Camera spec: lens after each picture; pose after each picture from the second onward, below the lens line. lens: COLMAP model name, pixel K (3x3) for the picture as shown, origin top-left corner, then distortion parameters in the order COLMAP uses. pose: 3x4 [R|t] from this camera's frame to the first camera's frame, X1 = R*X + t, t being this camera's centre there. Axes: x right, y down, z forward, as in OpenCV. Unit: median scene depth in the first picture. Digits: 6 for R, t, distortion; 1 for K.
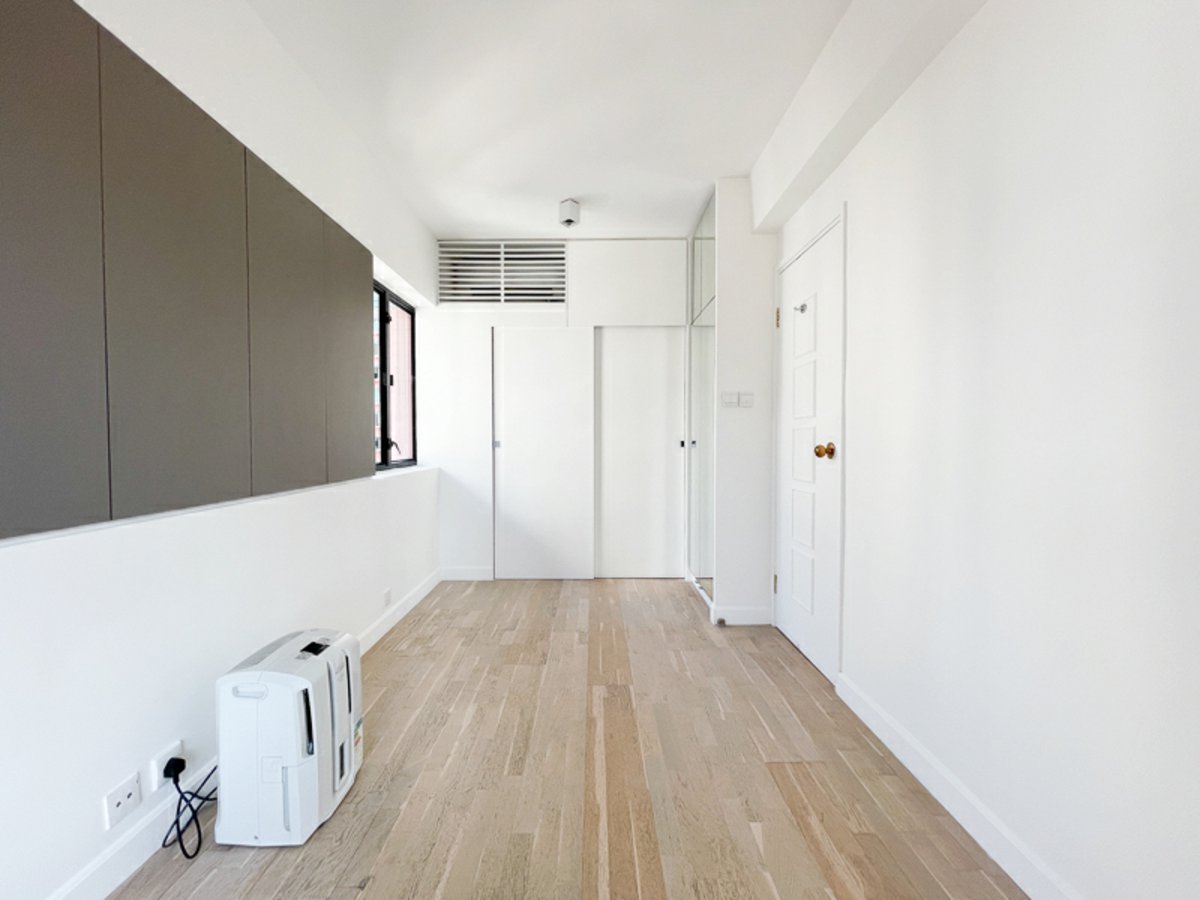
lens RADIAL K [[490.1, 0, 594.8], [0, 490.1, 449.5], [0, 0, 1]] dist [0.002174, 0.000550]
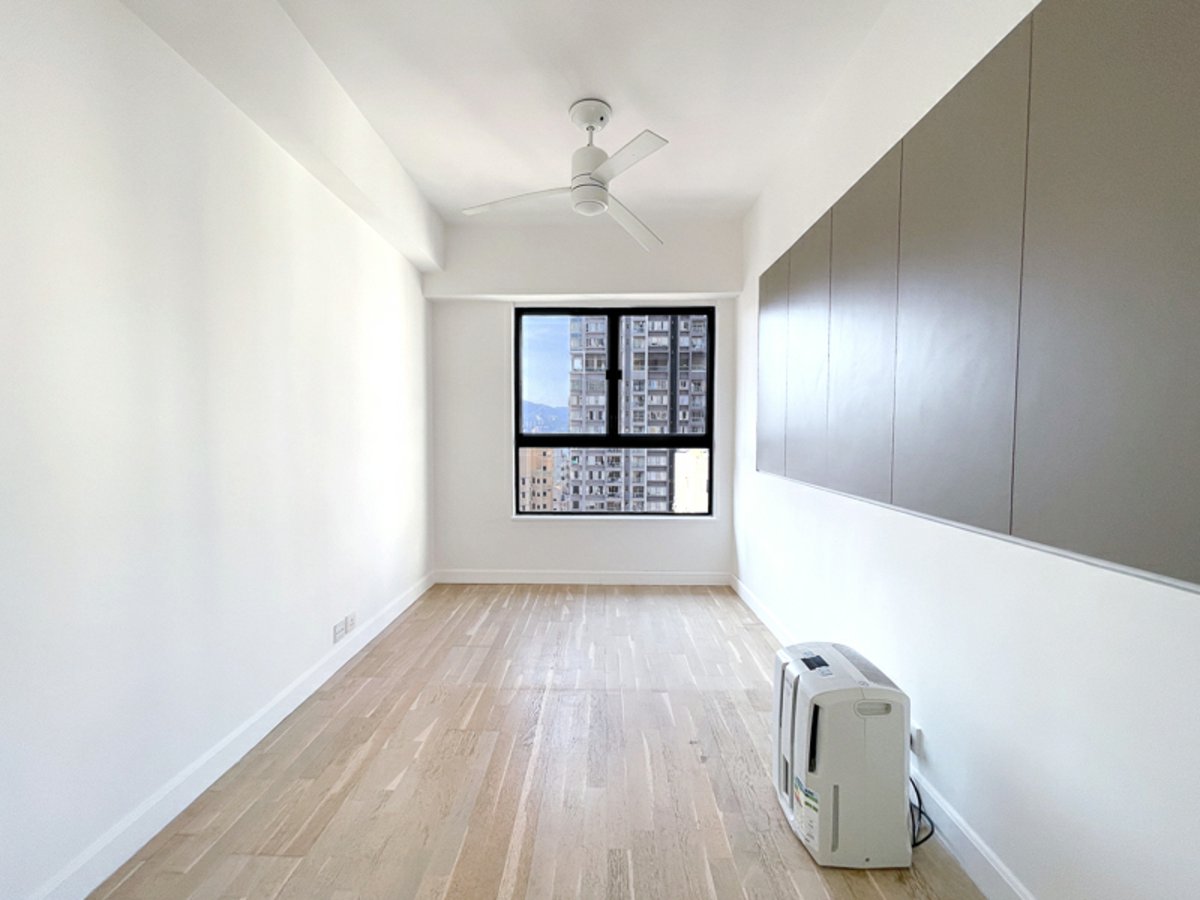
lens RADIAL K [[490.1, 0, 594.8], [0, 490.1, 449.5], [0, 0, 1]] dist [0.002174, 0.000550]
pose [[-0.999772, -0.003311, 0.021108, -0.161117], [-0.001952, 0.997942, 0.064101, -0.082630], [-0.021277, 0.064045, -0.997720, 2.063047]]
